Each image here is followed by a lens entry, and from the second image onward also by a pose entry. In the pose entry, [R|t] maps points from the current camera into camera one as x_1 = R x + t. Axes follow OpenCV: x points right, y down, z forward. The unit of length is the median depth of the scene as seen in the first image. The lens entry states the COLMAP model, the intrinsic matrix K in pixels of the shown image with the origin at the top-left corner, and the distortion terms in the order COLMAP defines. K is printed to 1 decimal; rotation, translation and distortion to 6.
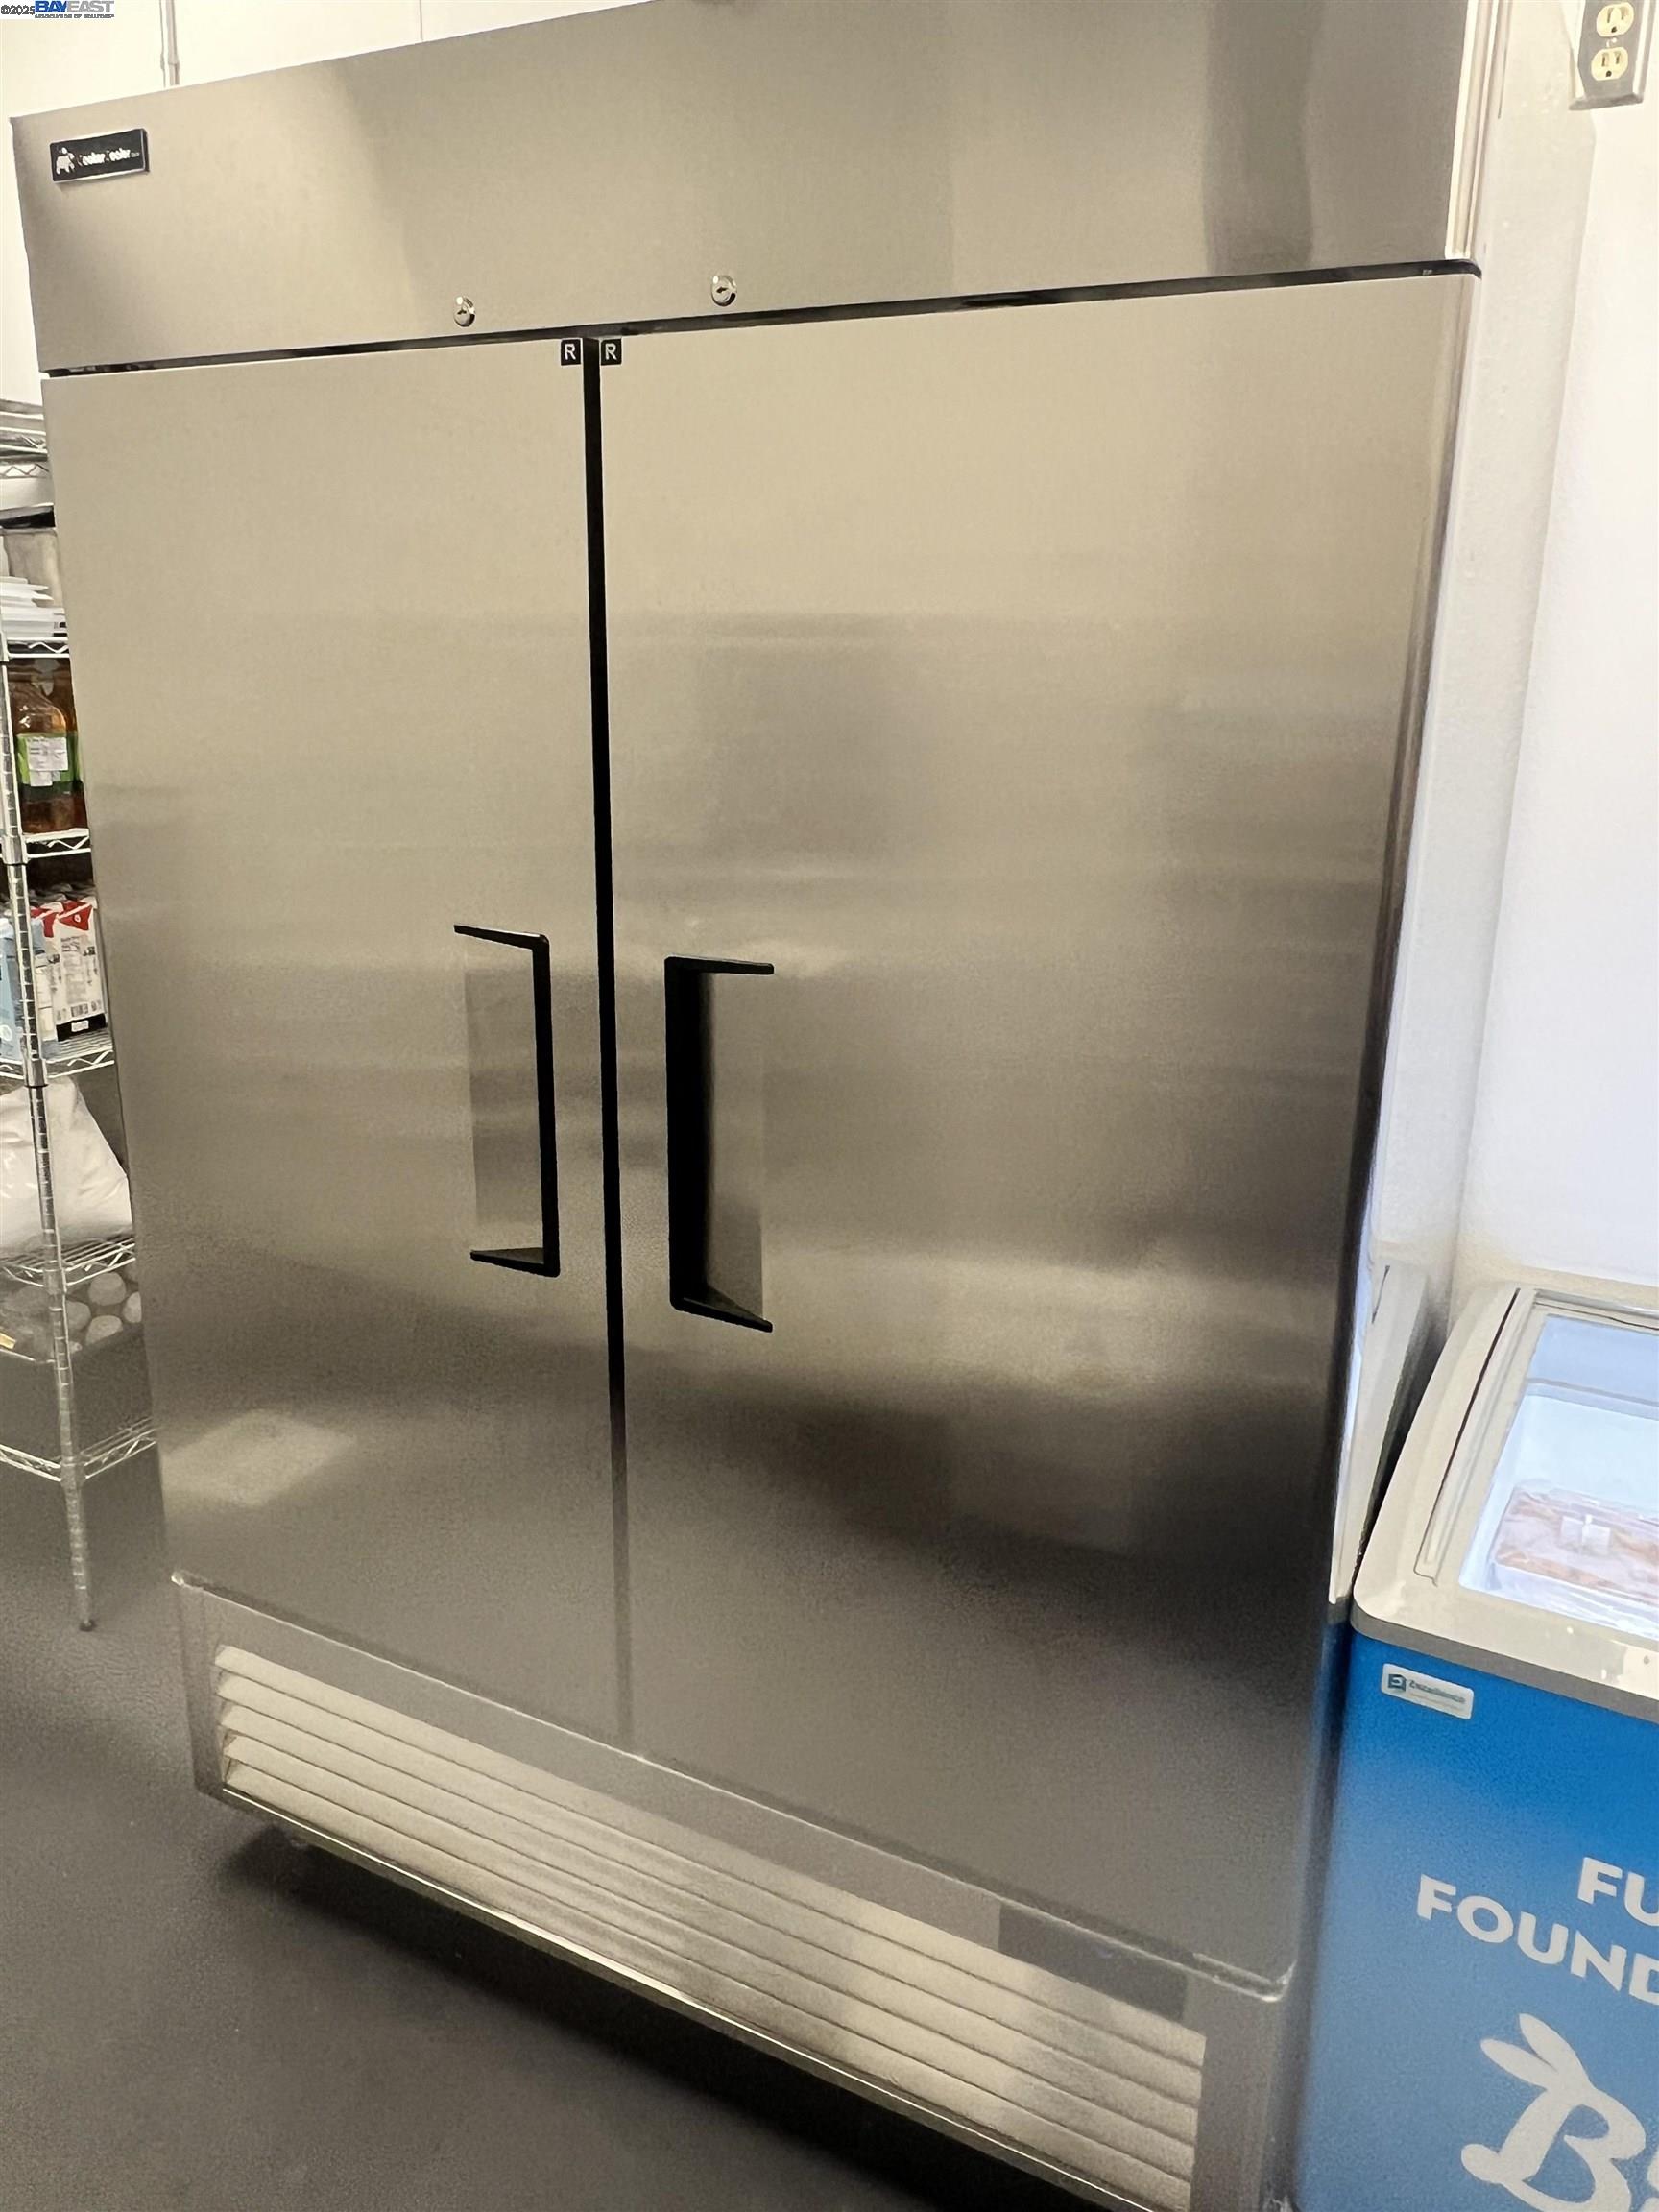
lens RADIAL K [[1674.5, 0, 830.5], [0, 1674.5, 1103.1], [0, 0, 1]] dist [0.046194, -0.053762]
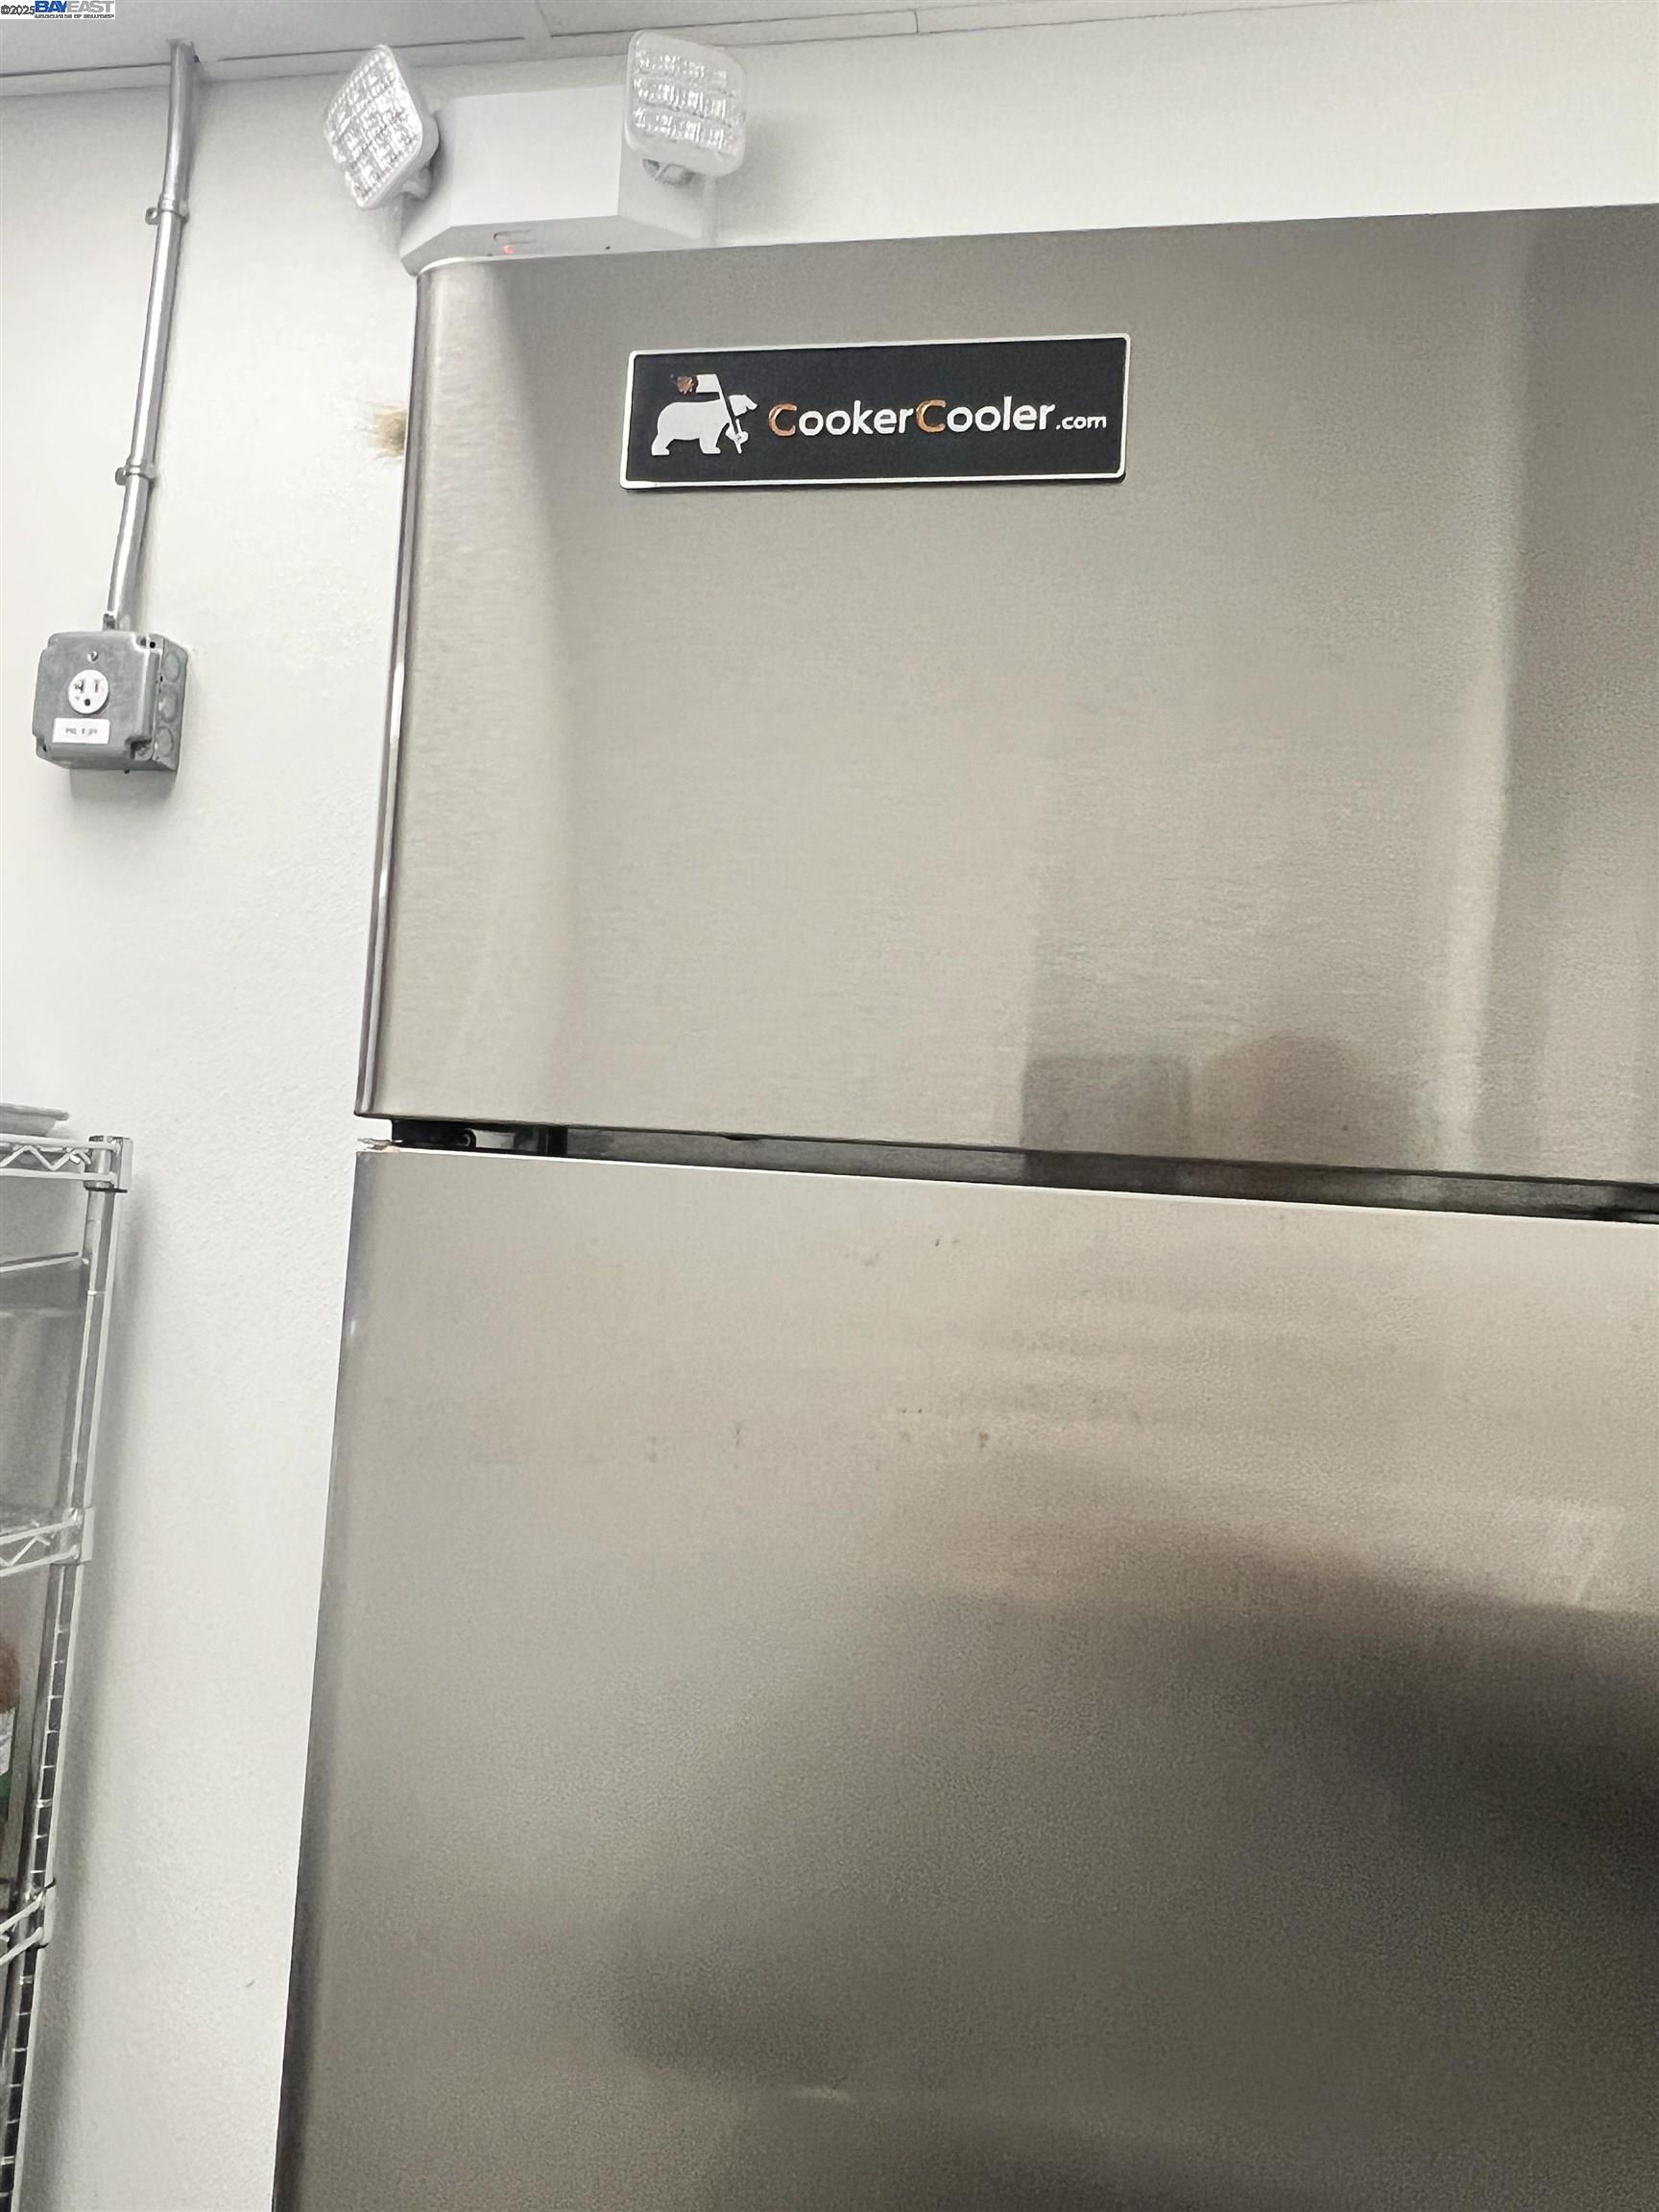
lens RADIAL K [[1674.5, 0, 828.2], [0, 1674.5, 1103.0], [0, 0, 1]] dist [0.046194, -0.053762]
pose [[0.953576, 0.069402, 0.293048, -0.505339], [0.033115, 0.943018, -0.331090, -0.370059], [-0.299328, 0.325423, 0.896941, 0.795967]]
